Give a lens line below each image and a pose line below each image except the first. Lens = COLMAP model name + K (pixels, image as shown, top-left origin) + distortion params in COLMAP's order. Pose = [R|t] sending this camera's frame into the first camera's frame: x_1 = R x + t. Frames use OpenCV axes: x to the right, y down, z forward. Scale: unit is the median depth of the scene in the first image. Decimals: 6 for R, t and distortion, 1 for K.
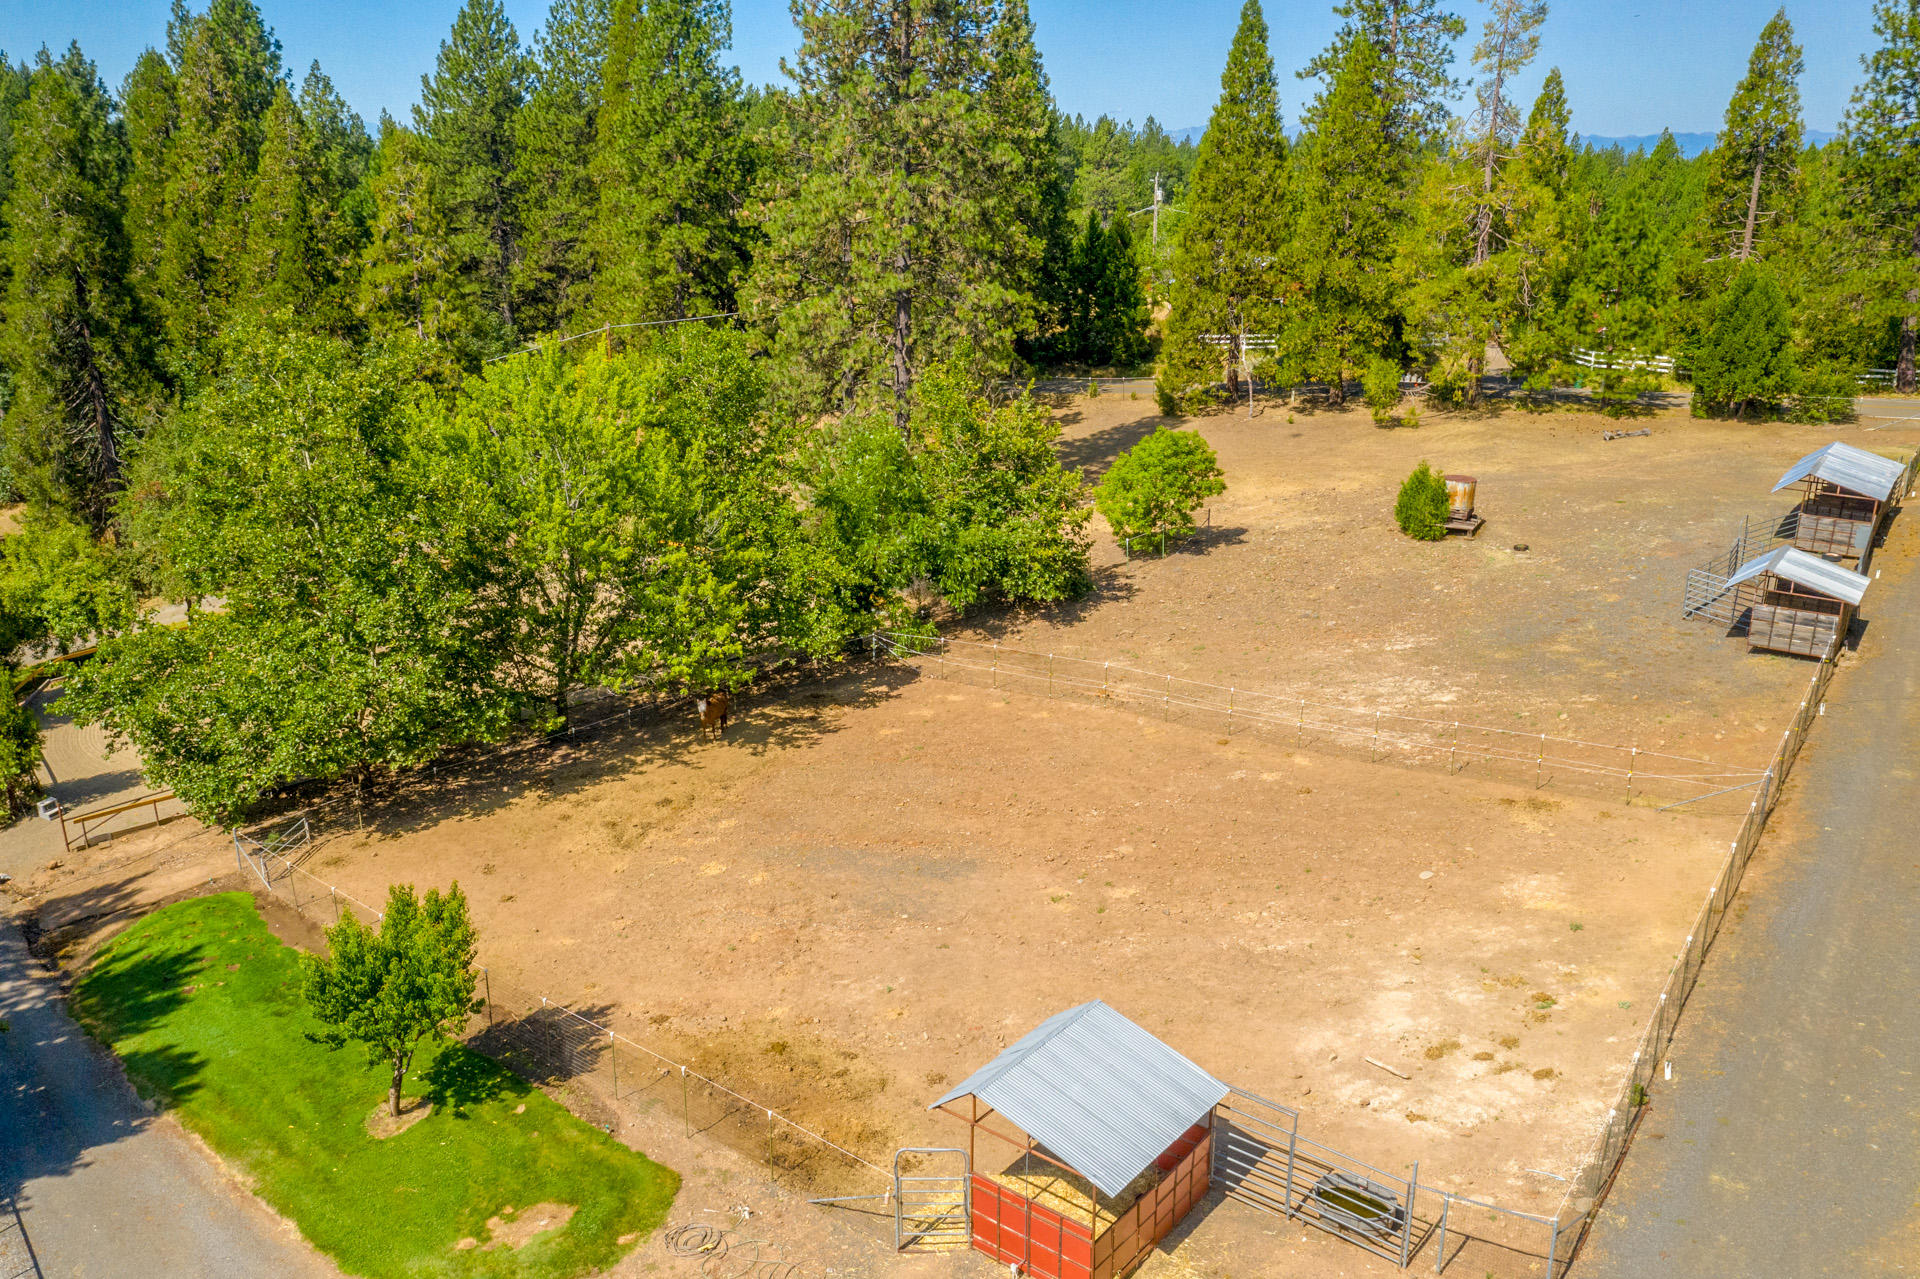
lens RADIAL K [[1513.2, 0, 966.1], [0, 1513.2, 653.7], [0, 0, 1]] dist [-0.005974, 0.014674]
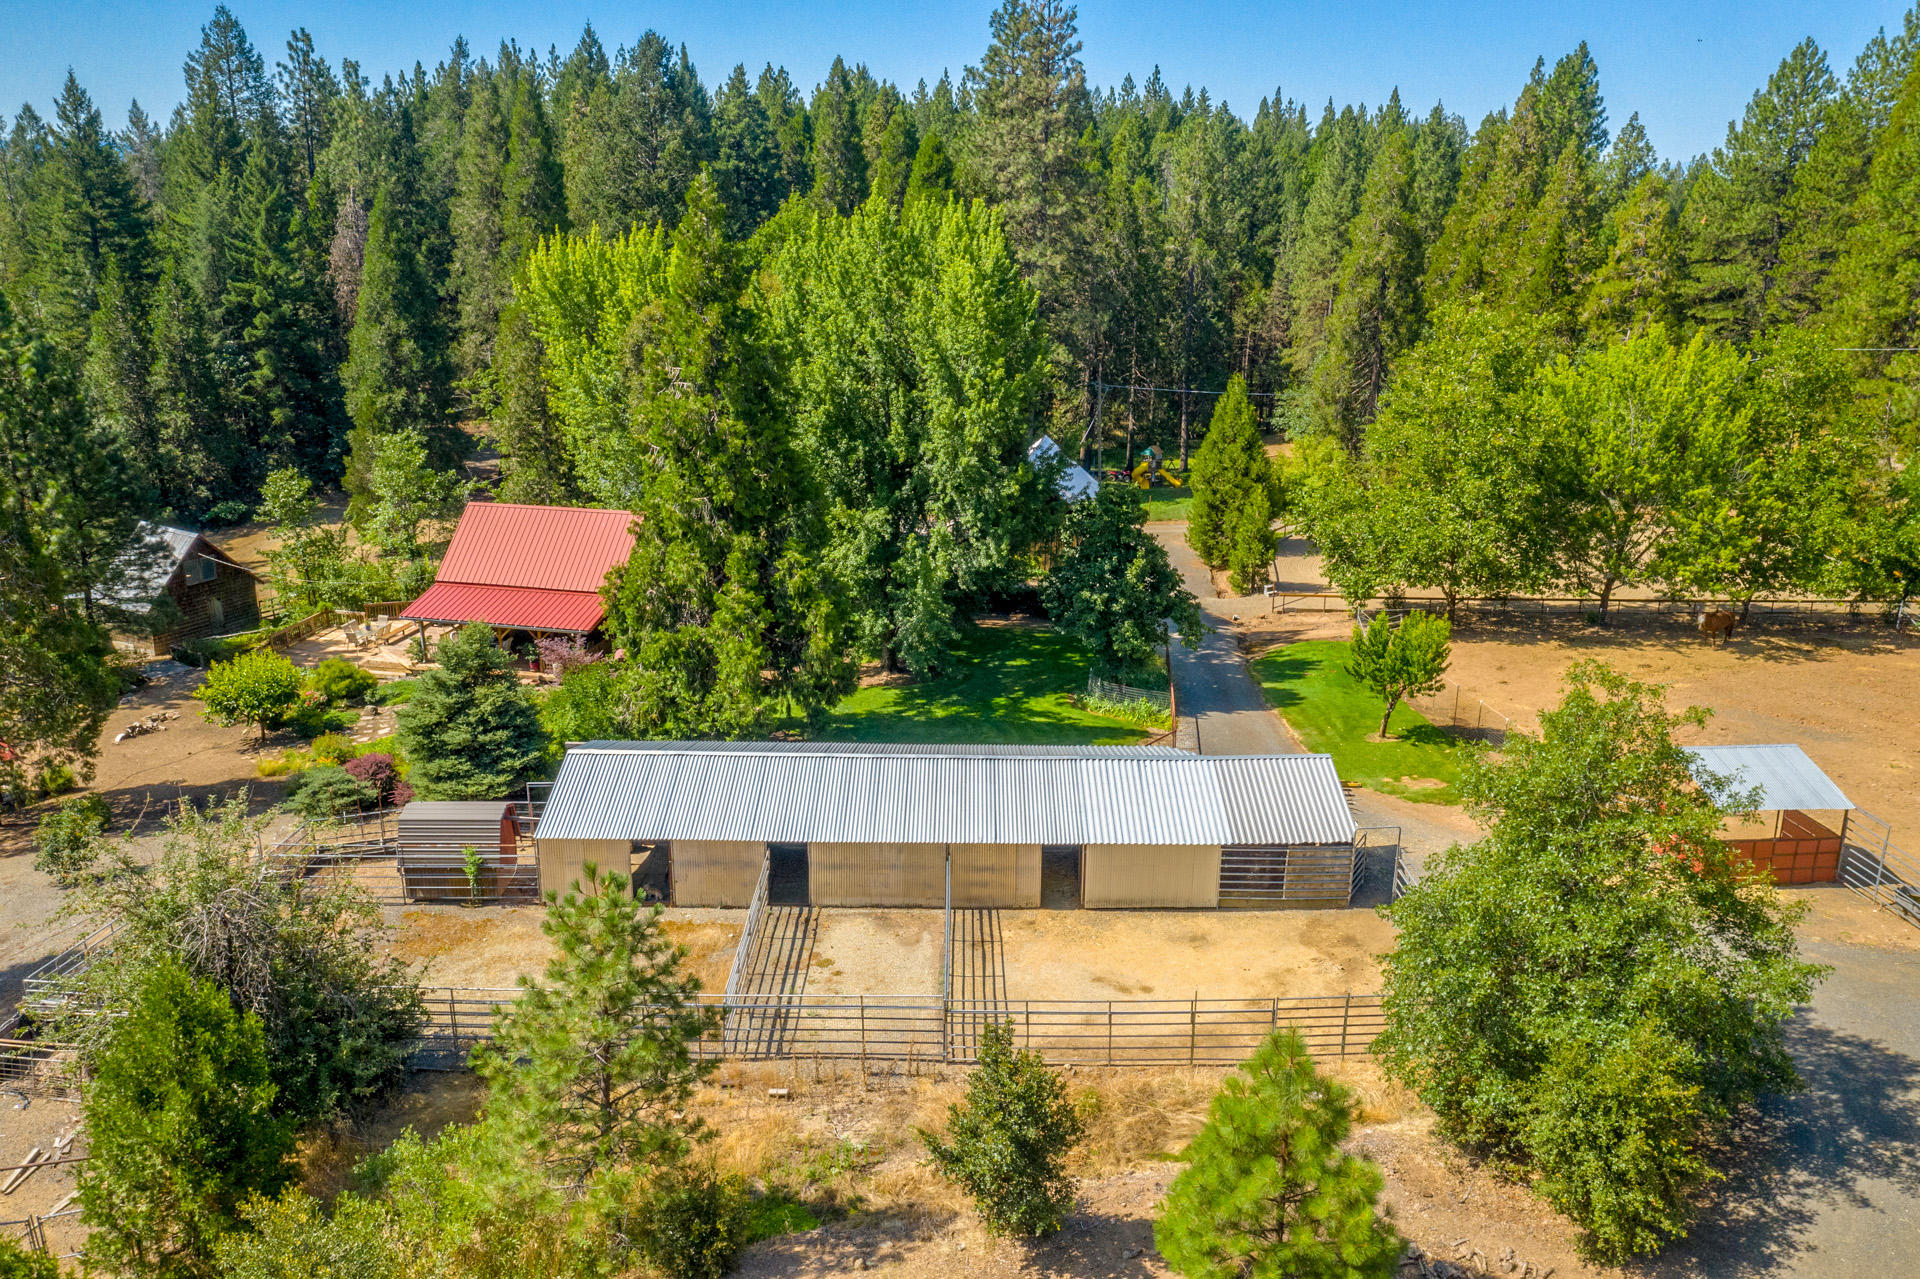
lens RADIAL K [[1513.2, 0, 952.9], [0, 1513.2, 641.7], [0, 0, 1]] dist [-0.005974, 0.014674]
pose [[0.680991, 0.208291, -0.702044, 0.176911], [-0.229288, 0.971138, 0.065718, 0.070737], [0.695470, 0.116217, 0.709095, -0.216110]]
